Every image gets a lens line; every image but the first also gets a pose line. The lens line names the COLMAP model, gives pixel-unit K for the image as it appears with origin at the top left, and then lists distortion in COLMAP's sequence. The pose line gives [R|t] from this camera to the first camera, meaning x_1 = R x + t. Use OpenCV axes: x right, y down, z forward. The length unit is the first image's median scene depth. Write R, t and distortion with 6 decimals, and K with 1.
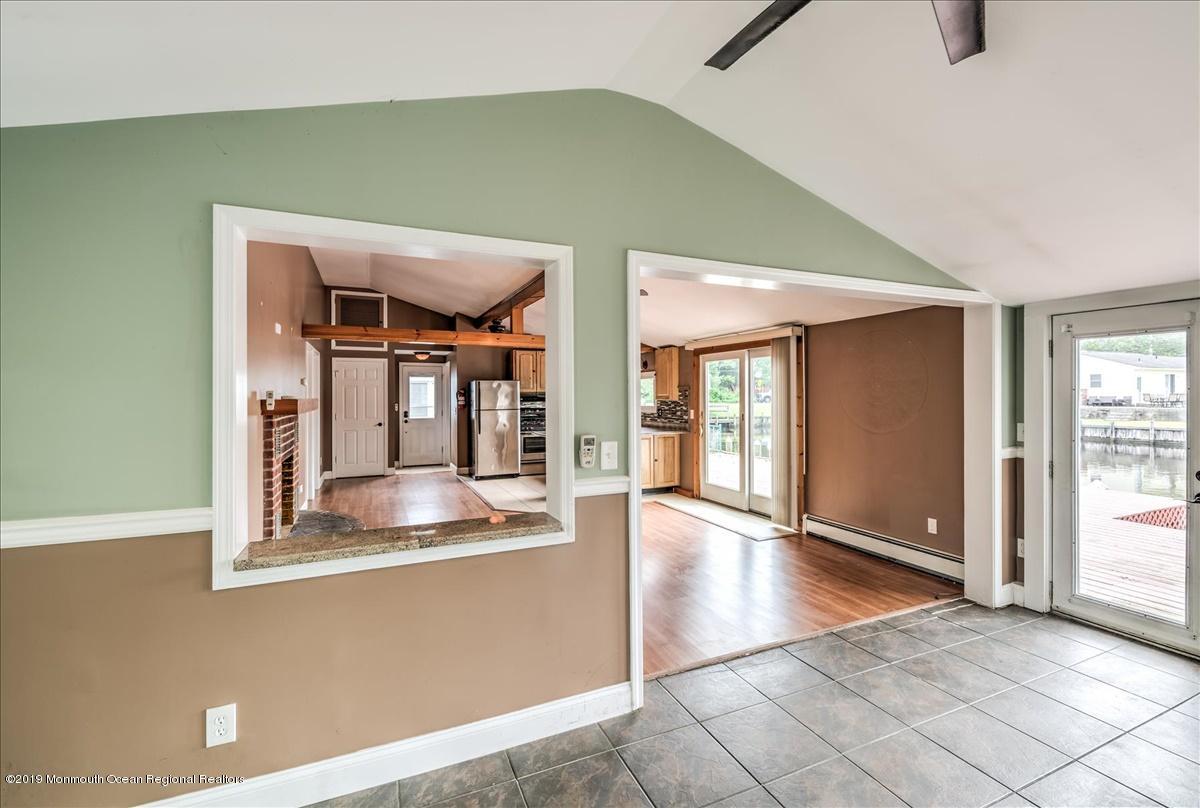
lens RADIAL K [[520.6, 0, 624.4], [0, 520.6, 395.4], [0, 0, 1]] dist [0.016755, -0.007988]
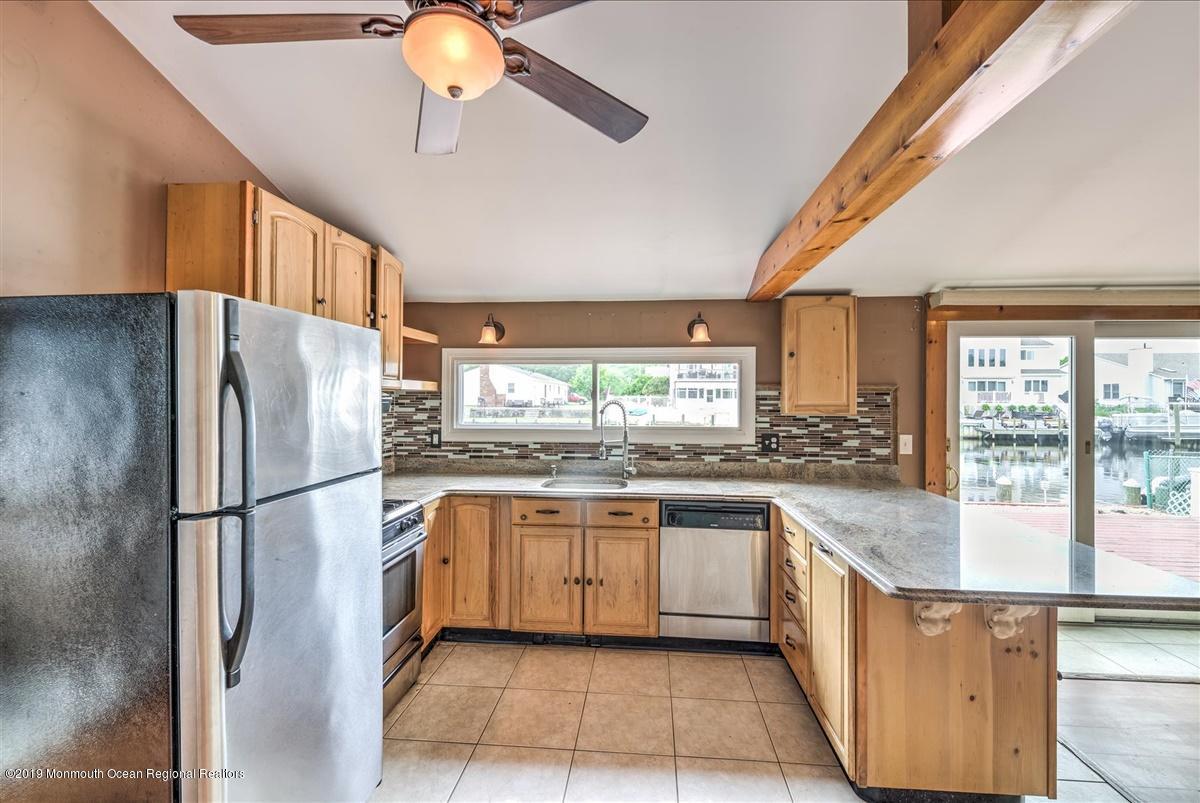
lens RADIAL K [[520.6, 0, 605.4], [0, 520.6, 392.7], [0, 0, 1]] dist [0.016755, -0.007988]
pose [[0.500981, 0.015258, 0.865324, -0.361285], [-0.008234, 0.999883, -0.012863, -0.001706], [-0.865419, -0.000681, 0.501048, 0.864465]]
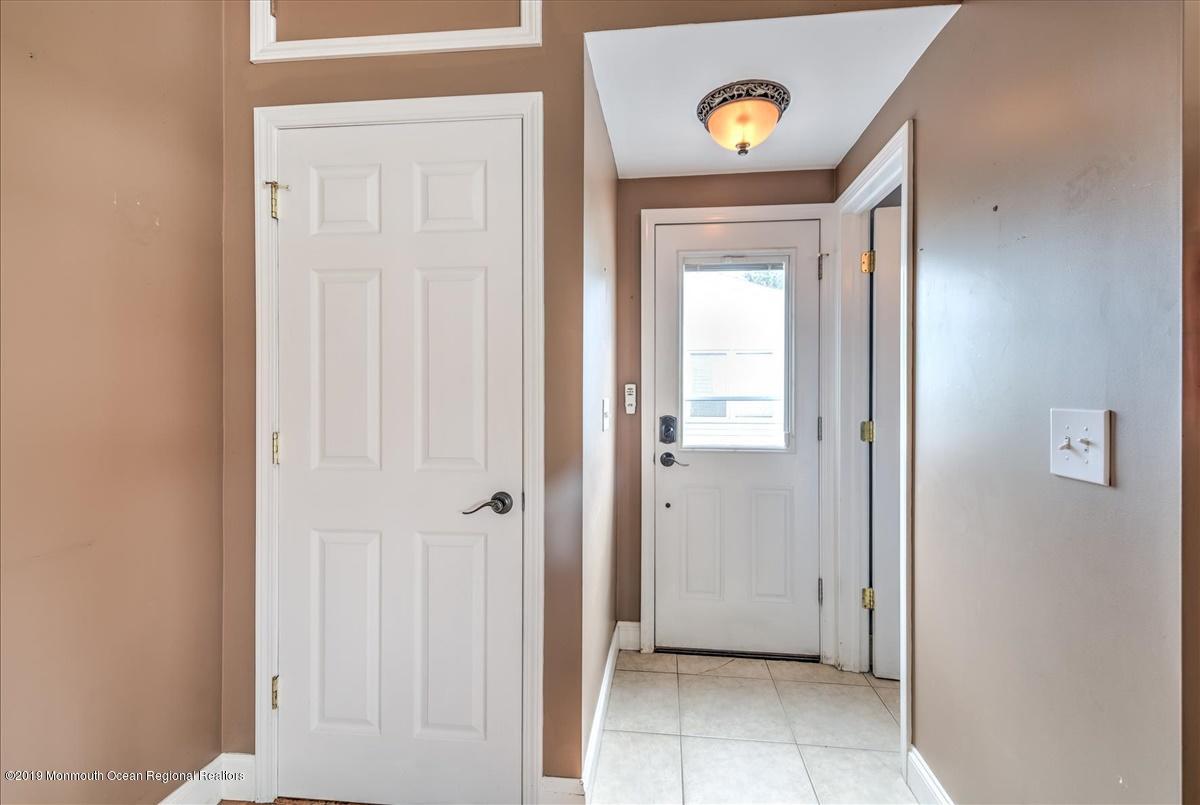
lens RADIAL K [[520.6, 0, 607.0], [0, 520.6, 393.6], [0, 0, 1]] dist [0.016755, -0.007988]
pose [[0.842810, 0.006168, -0.538176, -0.389530], [-0.001248, 0.999954, 0.009505, 0.022104], [0.538210, -0.007339, 0.842779, 0.973592]]
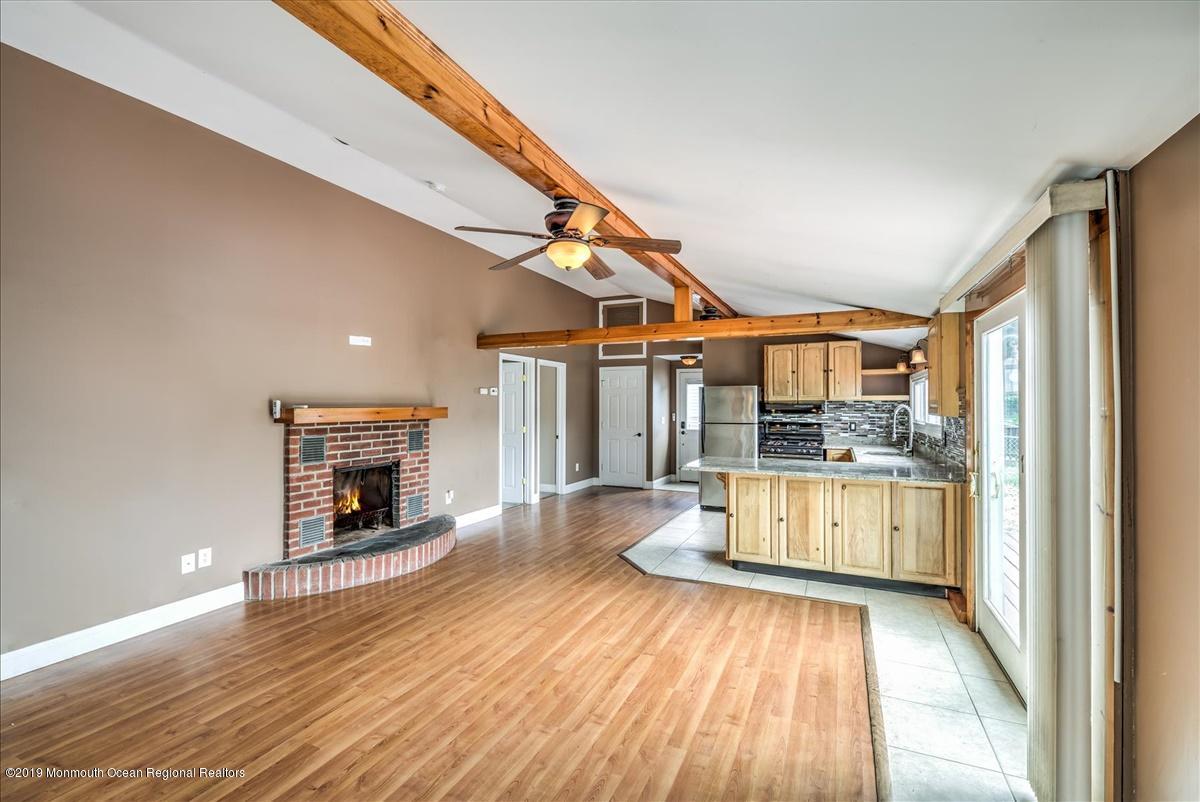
lens RADIAL K [[520.6, 0, 604.8], [0, 520.6, 401.1], [0, 0, 1]] dist [0.016755, -0.007988]
pose [[0.642151, -0.001647, -0.766576, 0.245087], [-0.003090, 0.999984, -0.004737, -0.001476], [0.766572, 0.005410, 0.642136, 0.375498]]
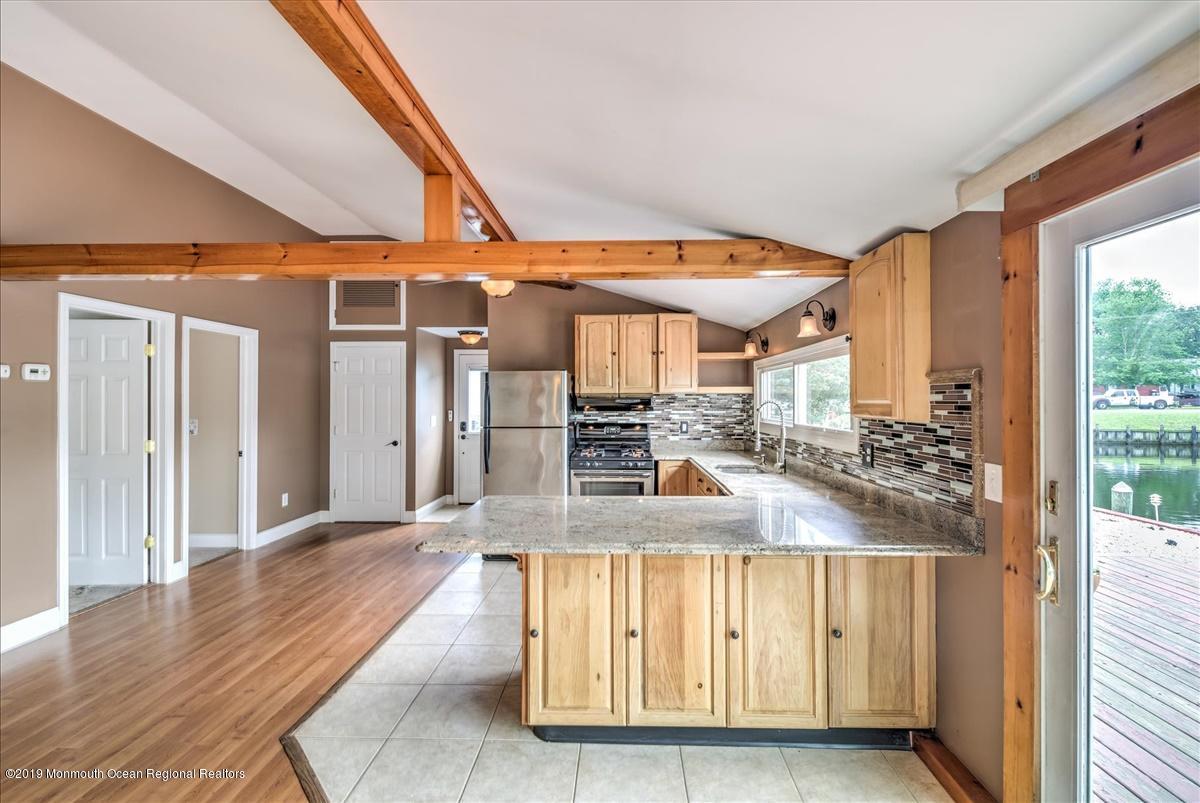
lens RADIAL K [[520.6, 0, 607.1], [0, 520.6, 396.4], [0, 0, 1]] dist [0.016755, -0.007988]
pose [[0.887047, 0.001874, -0.461676, 0.071605], [-0.002978, 0.999994, -0.001661, -0.002598], [0.461670, 0.002848, 0.887047, 0.604150]]
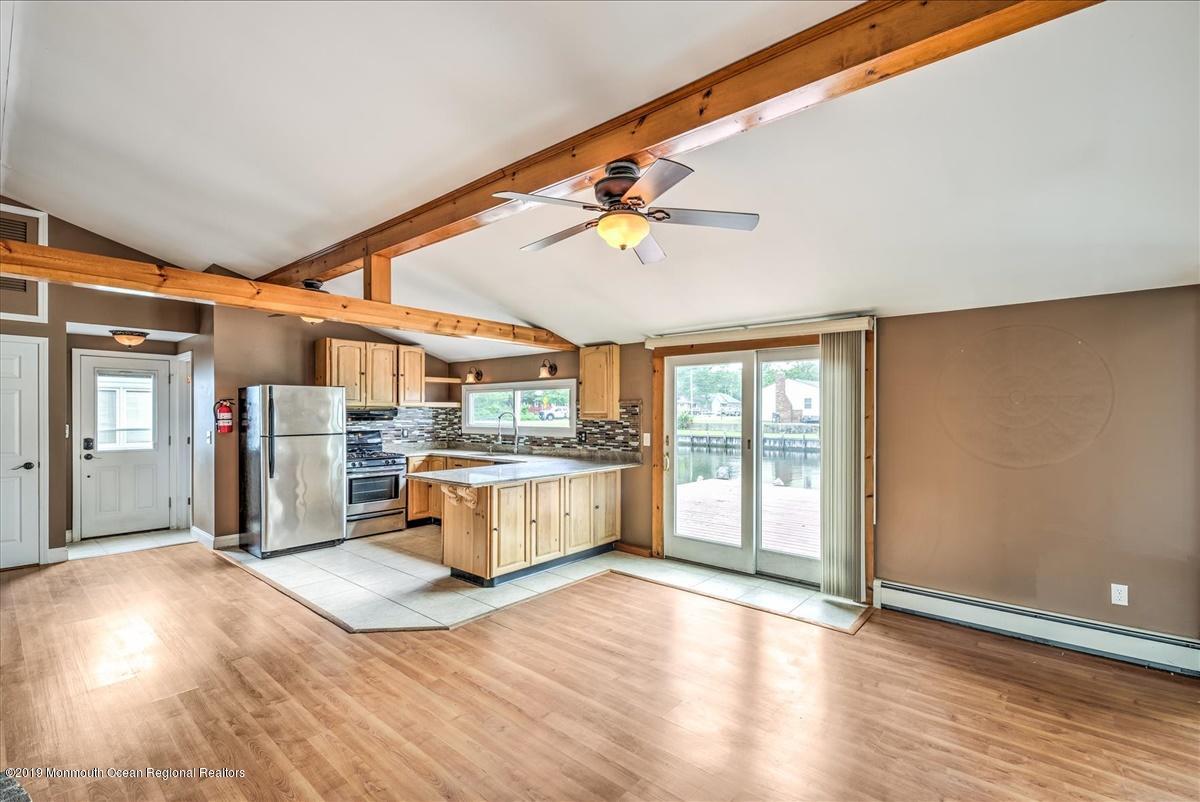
lens RADIAL K [[520.6, 0, 626.5], [0, 520.6, 415.1], [0, 0, 1]] dist [0.016755, -0.007988]
pose [[0.904739, 0.004658, 0.425940, -0.173291], [-0.006466, 0.999975, 0.002798, 0.000965], [-0.425917, -0.005285, 0.904747, 0.315956]]
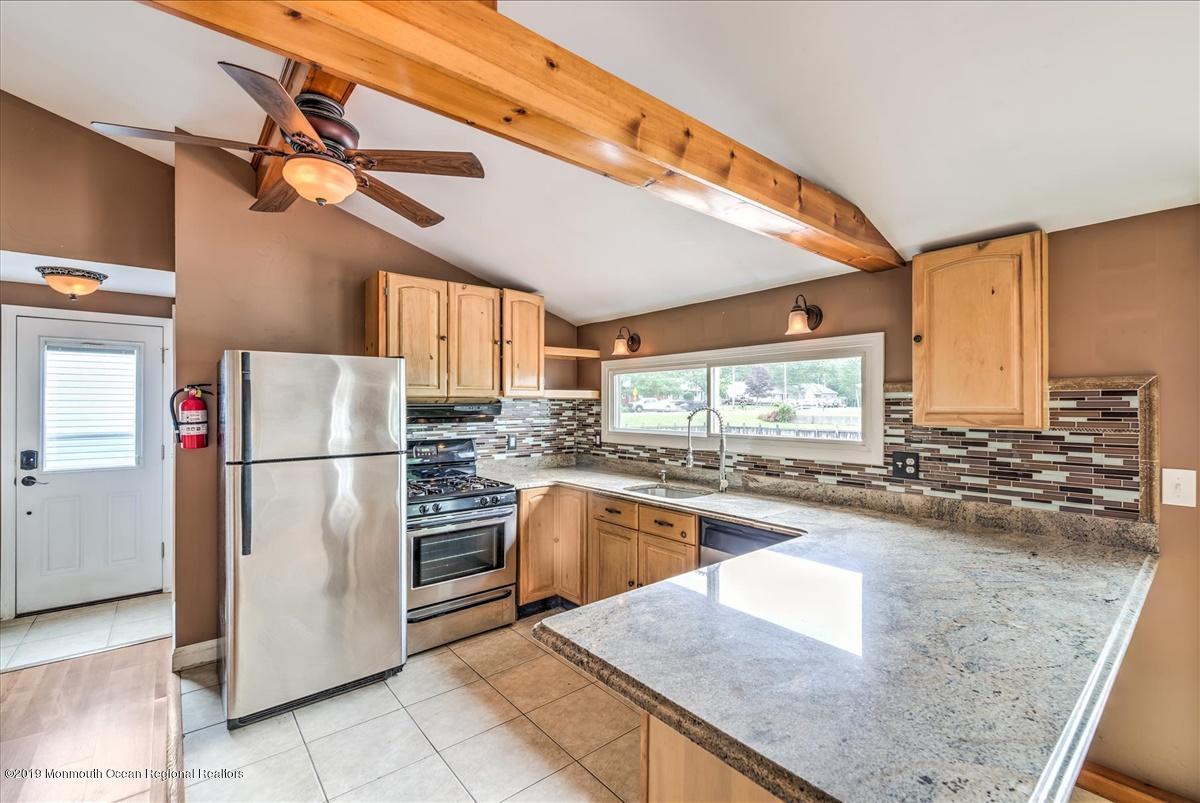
lens RADIAL K [[520.6, 0, 609.5], [0, 520.6, 403.9], [0, 0, 1]] dist [0.016755, -0.007988]
pose [[0.968693, 0.005042, 0.248211, -0.170868], [-0.004864, 0.999987, -0.001329, -0.001685], [-0.248215, 0.000080, 0.968705, 0.713650]]
